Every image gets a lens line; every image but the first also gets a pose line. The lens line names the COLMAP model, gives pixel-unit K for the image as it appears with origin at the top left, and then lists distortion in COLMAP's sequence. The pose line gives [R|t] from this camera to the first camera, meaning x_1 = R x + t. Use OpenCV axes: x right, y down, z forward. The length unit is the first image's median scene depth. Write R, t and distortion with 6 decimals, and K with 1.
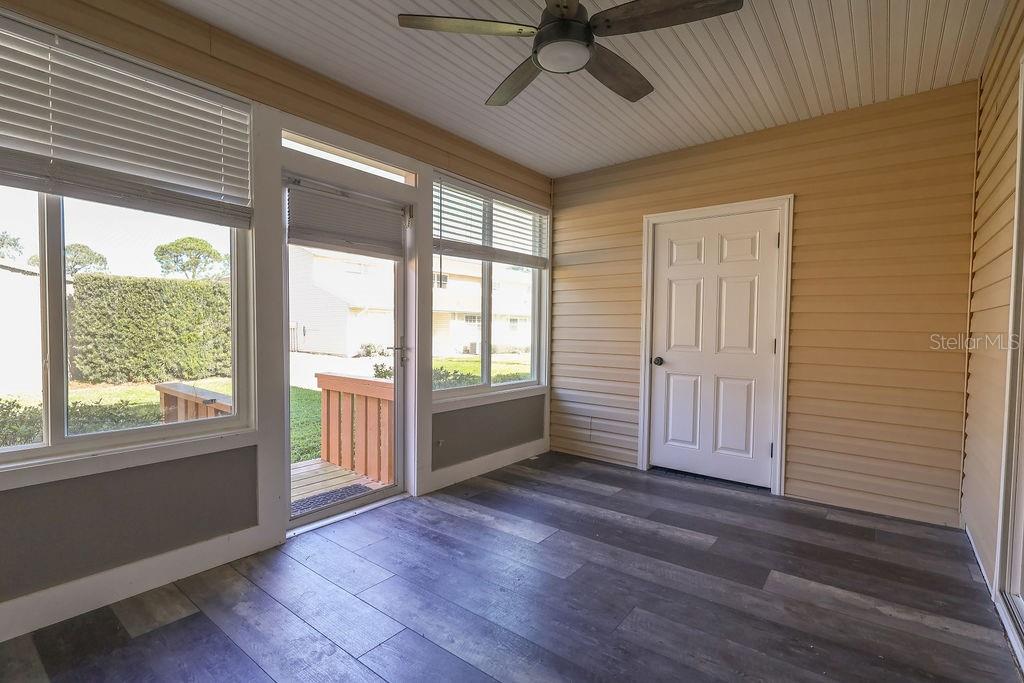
lens RADIAL K [[471.6, 0, 512.0], [0, 471.6, 341.5], [0, 0, 1]] dist [-0.003330, 0.000842]
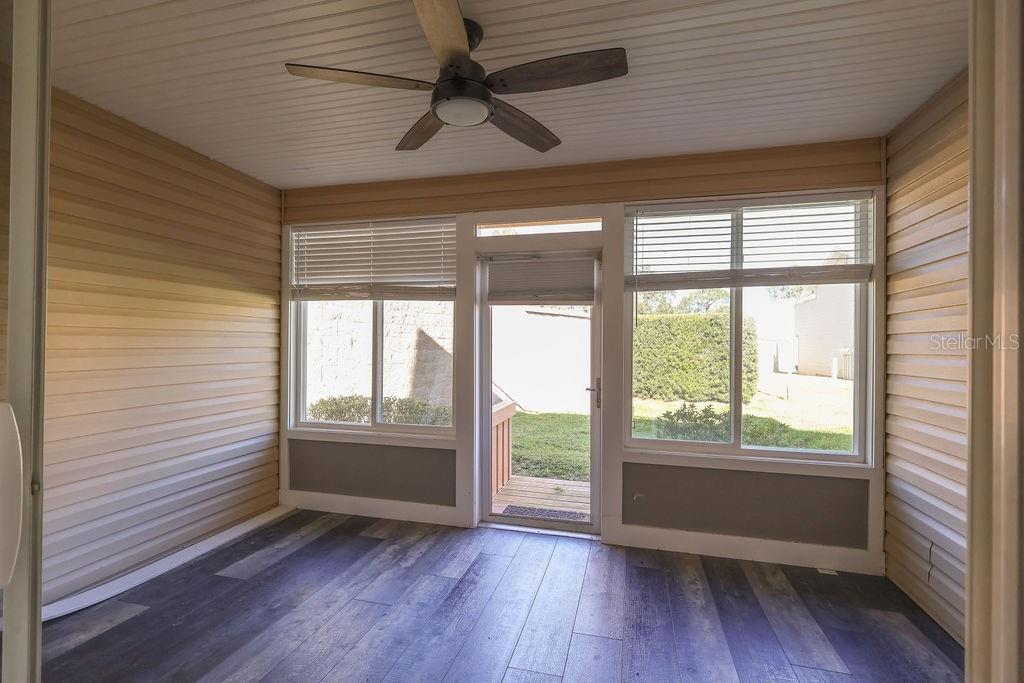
lens RADIAL K [[471.6, 0, 512.0], [0, 471.6, 341.5], [0, 0, 1]] dist [-0.003330, 0.000842]
pose [[0.401772, -0.014555, -0.915624, 0.507303], [-0.031744, 0.999051, -0.029810, -0.043508], [0.915189, 0.041043, 0.400929, 0.341674]]
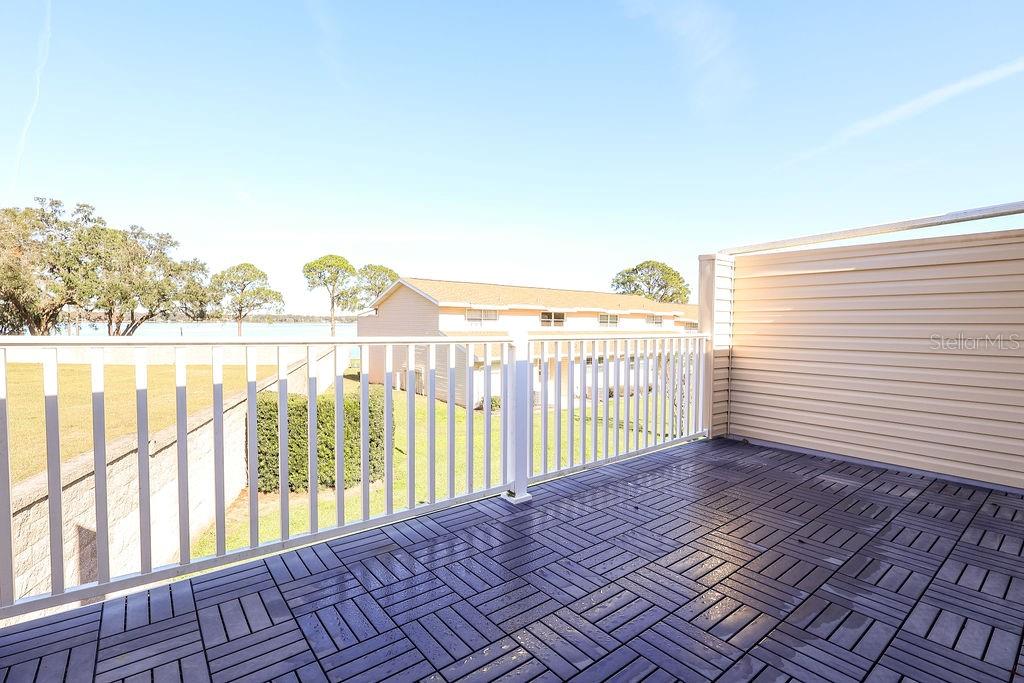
lens RADIAL K [[471.6, 0, 512.0], [0, 471.6, 341.5], [0, 0, 1]] dist [-0.003330, 0.000842]
pose [[0.973509, 0.006188, -0.228564, -0.137655], [-0.004840, 0.999967, 0.006459, -0.693449], [0.228596, -0.005182, 0.973507, 0.093207]]
